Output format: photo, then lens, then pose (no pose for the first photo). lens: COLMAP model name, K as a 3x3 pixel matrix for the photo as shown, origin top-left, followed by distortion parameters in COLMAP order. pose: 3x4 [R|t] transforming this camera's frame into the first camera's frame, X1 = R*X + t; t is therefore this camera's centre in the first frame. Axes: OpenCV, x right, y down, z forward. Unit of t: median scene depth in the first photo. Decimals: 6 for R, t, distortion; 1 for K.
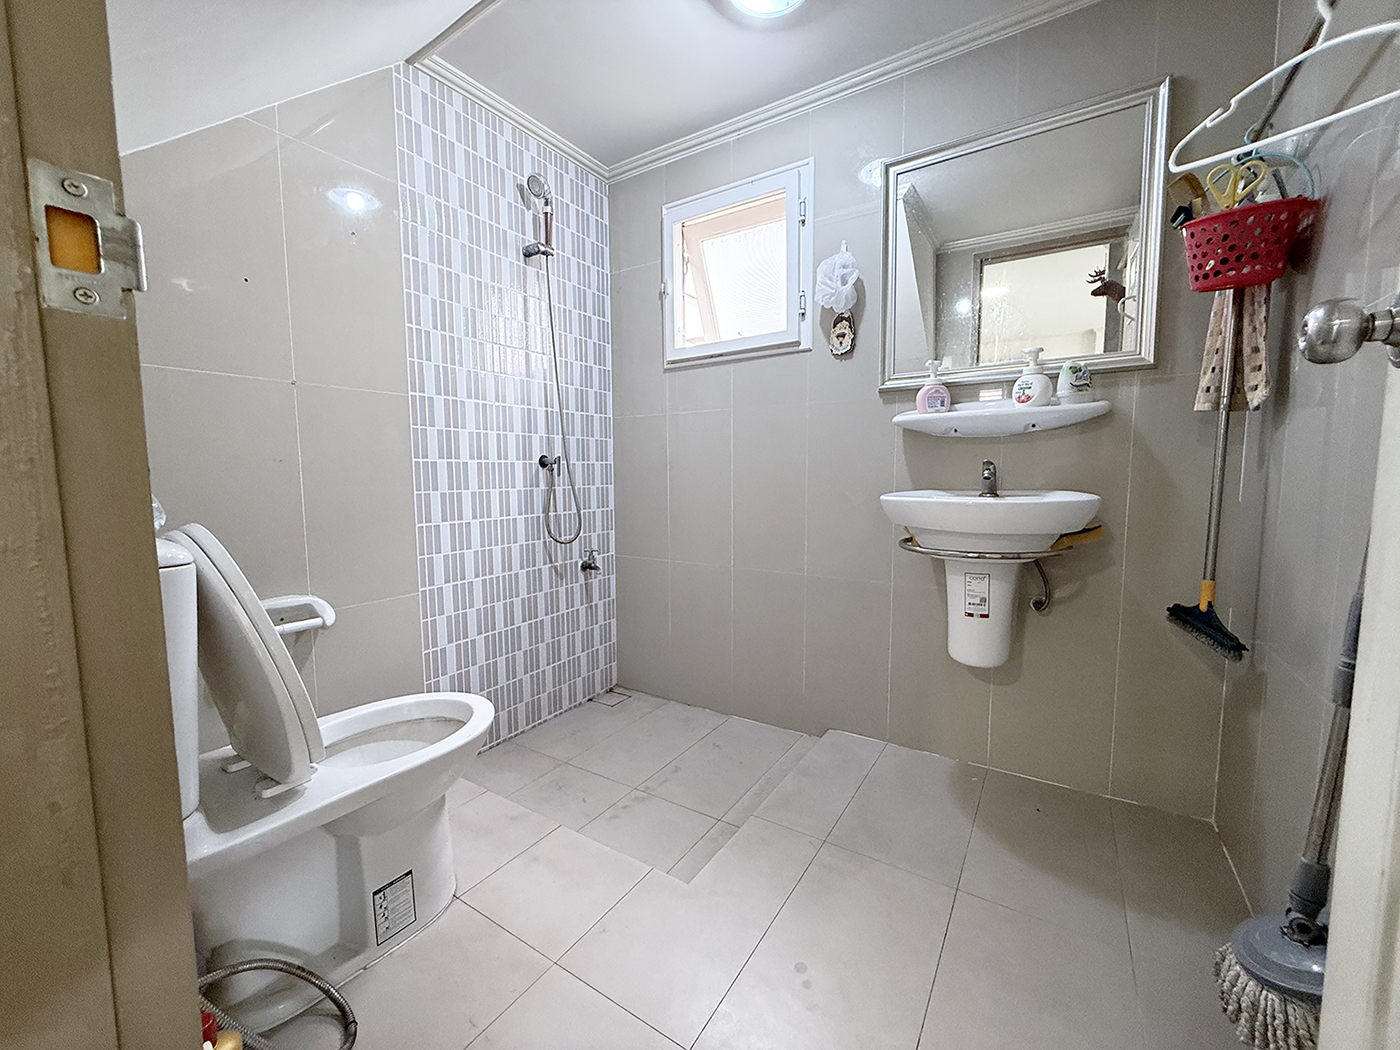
lens RADIAL K [[559.9, 0, 692.3], [0, 559.9, 516.2], [0, 0, 1]] dist [0.000517, -0.000432]
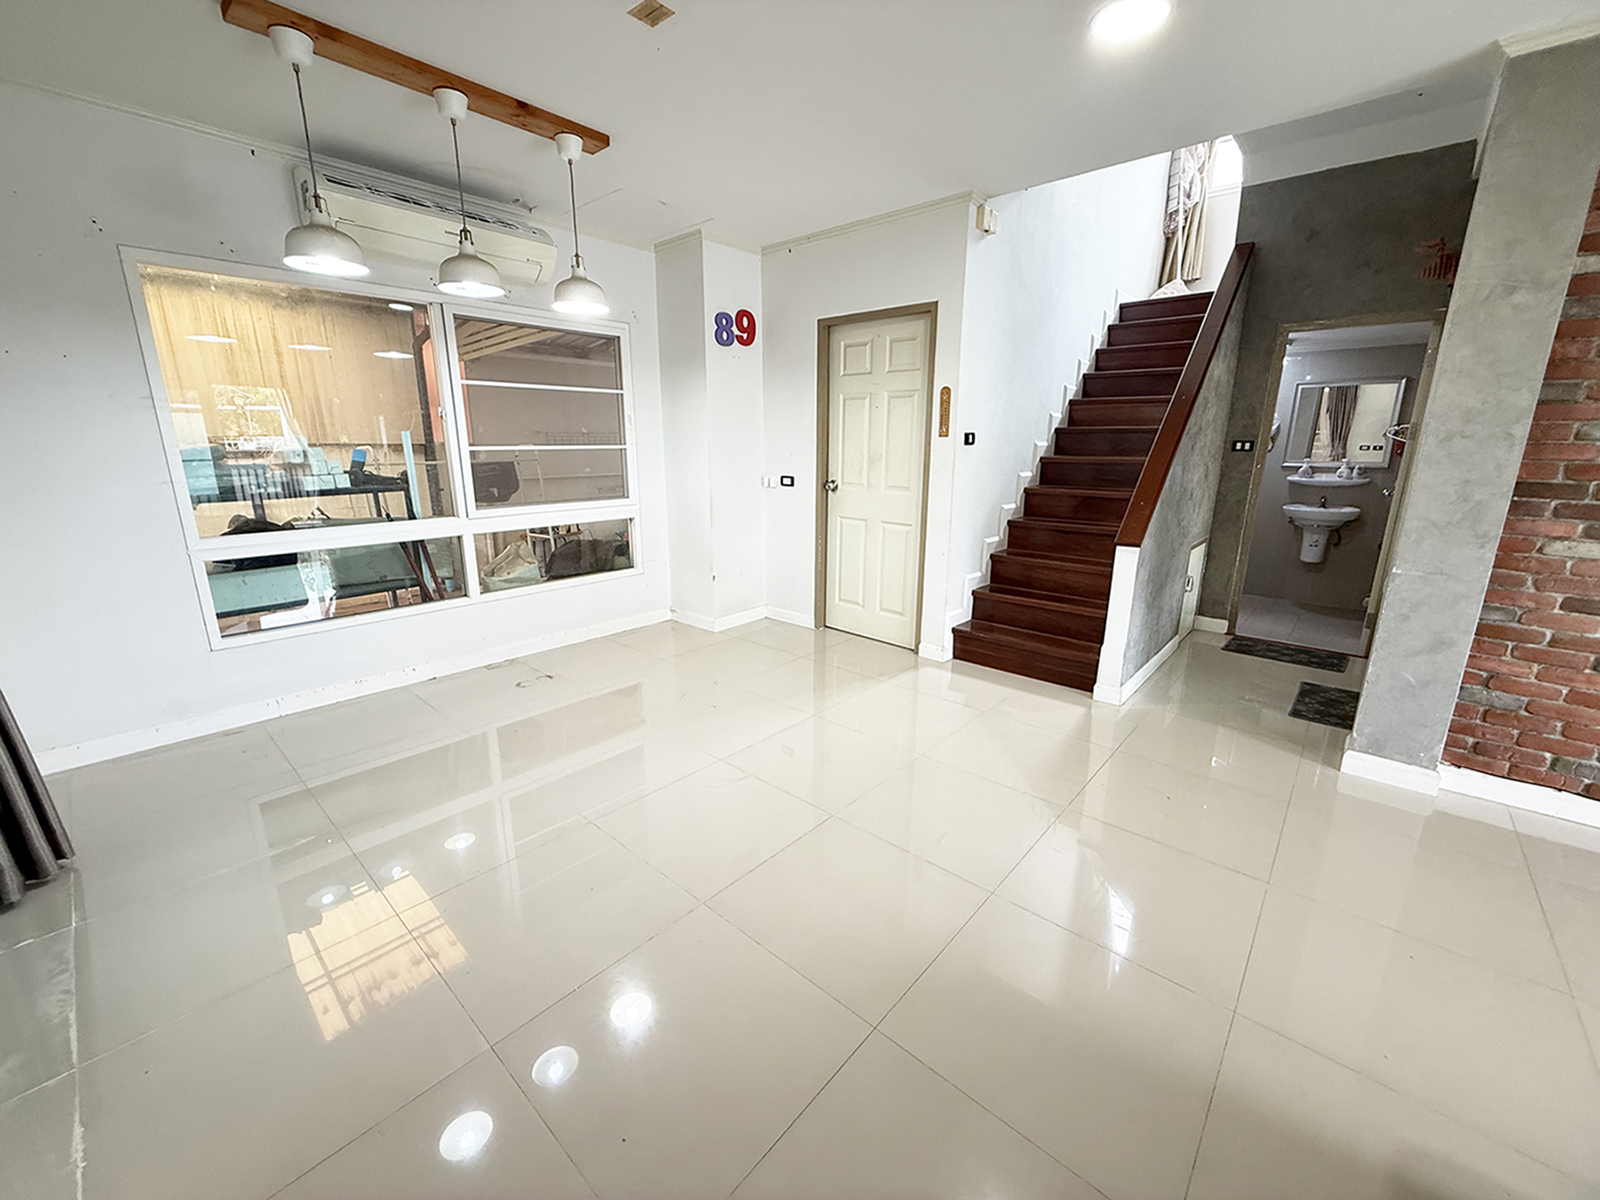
lens RADIAL K [[639.8, 0, 802.4], [0, 639.8, 596.3], [0, 0, 1]] dist [0.000517, -0.000432]
pose [[0.989386, 0.054998, -0.134501, -1.856110], [-0.035204, 0.988754, 0.145350, 0.034633], [0.140982, -0.139073, 0.980195, -3.008463]]
